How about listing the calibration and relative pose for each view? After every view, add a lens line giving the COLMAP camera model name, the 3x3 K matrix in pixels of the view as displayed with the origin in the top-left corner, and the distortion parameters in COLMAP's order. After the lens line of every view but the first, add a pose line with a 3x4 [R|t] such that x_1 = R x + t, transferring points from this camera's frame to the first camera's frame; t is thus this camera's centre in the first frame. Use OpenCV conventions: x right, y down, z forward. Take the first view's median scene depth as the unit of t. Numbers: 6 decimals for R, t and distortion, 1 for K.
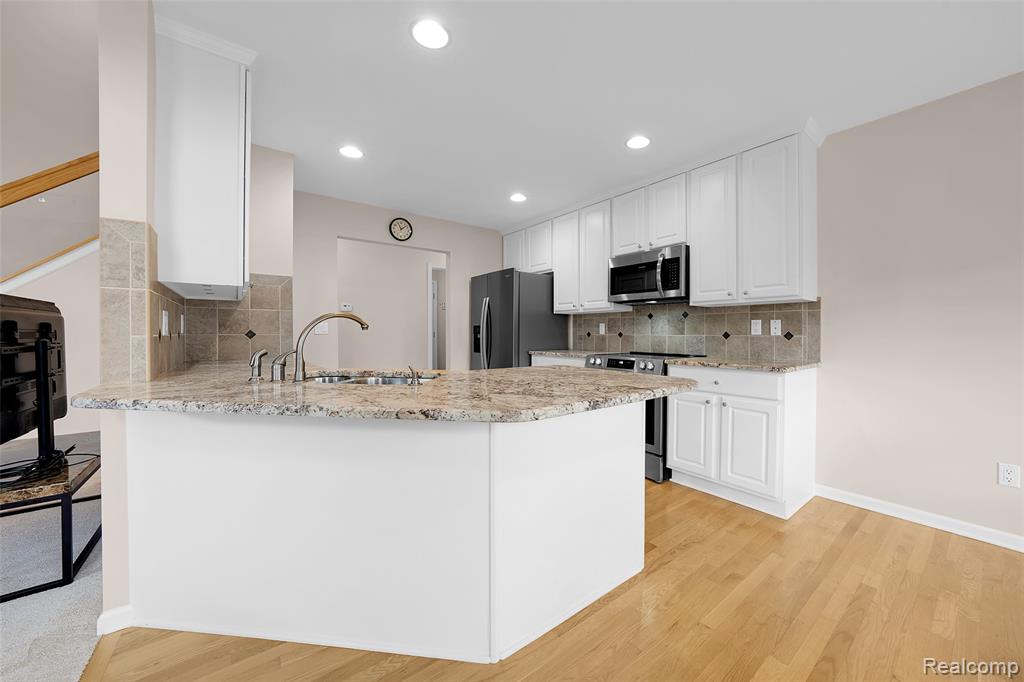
lens RADIAL K [[375.0, 0, 517.4], [0, 375.0, 338.1], [0, 0, 1]] dist [-0.011804, 0.000284]
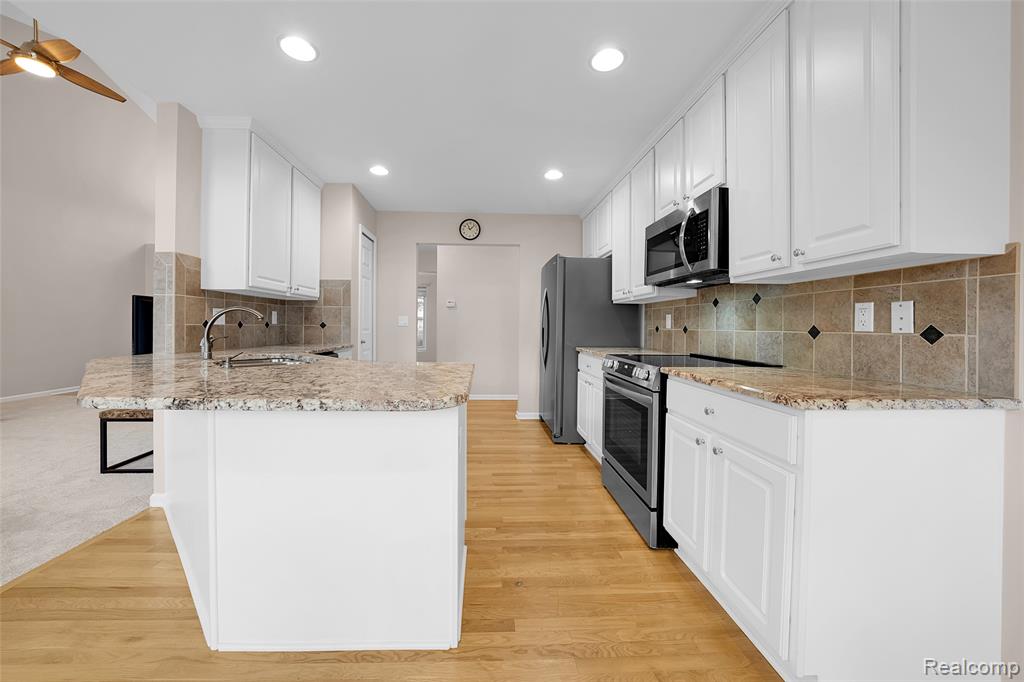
lens RADIAL K [[357.8, 0, 493.3], [0, 357.8, 328.6], [0, 0, 1]] dist [-0.013923, 0.000670]
pose [[0.813108, 0.010962, -0.582010, 0.525507], [-0.017180, 0.999839, -0.005171, -0.001537], [0.581860, 0.014203, 0.813165, 0.313694]]
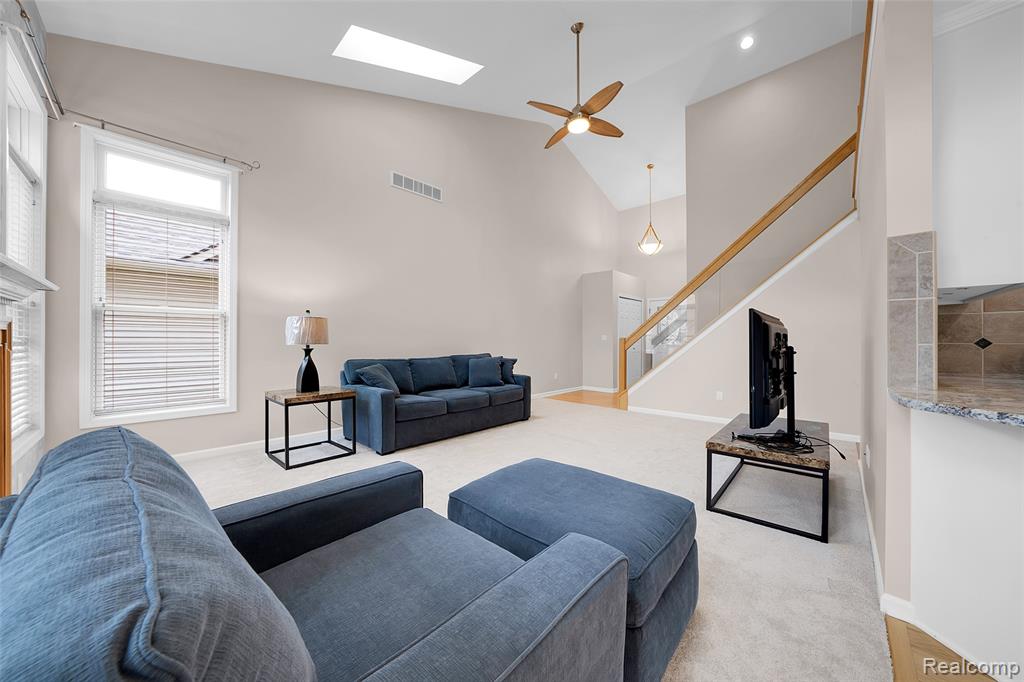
lens RADIAL K [[343.6, 0, 514.5], [0, 343.6, 339.0], [0, 0, 1]] dist [-0.010355, 0.000020]
pose [[0.175152, -0.003764, -0.984534, -0.165303], [-0.016524, 0.999841, -0.006762, 0.002732], [0.984403, 0.017453, 0.175062, -0.148440]]
